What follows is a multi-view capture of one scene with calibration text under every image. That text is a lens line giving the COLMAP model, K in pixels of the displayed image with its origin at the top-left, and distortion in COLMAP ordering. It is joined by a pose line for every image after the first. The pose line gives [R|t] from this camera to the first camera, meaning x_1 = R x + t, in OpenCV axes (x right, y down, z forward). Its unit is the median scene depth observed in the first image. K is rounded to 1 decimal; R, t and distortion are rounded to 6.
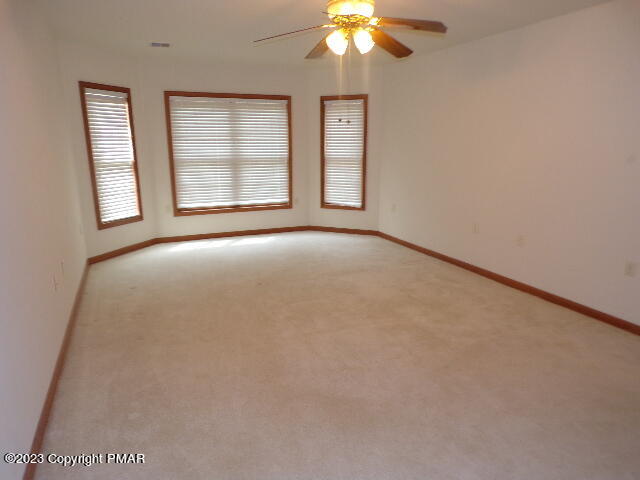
lens RADIAL K [[434.8, 0, 319.8], [0, 434.8, 239.0], [0, 0, 1]] dist [0.011060, -0.000845]
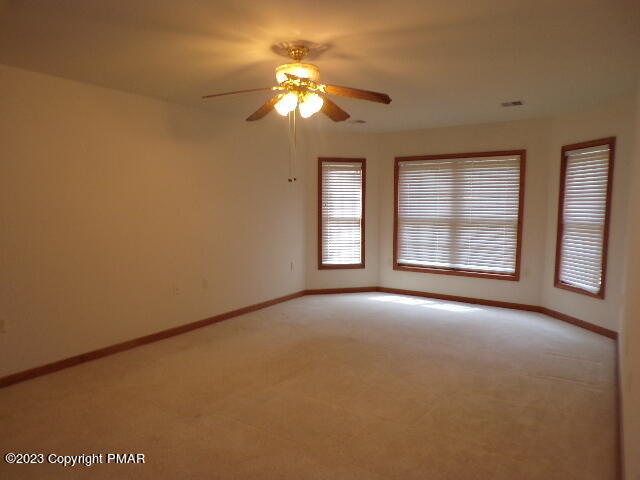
lens RADIAL K [[434.8, 0, 319.8], [0, 434.8, 241.2], [0, 0, 1]] dist [0.011060, -0.000845]
pose [[0.549444, 0.077530, -0.831926, 0.445890], [-0.190248, 0.981140, -0.034213, -0.048678], [0.813583, 0.177071, 0.553831, 0.237588]]
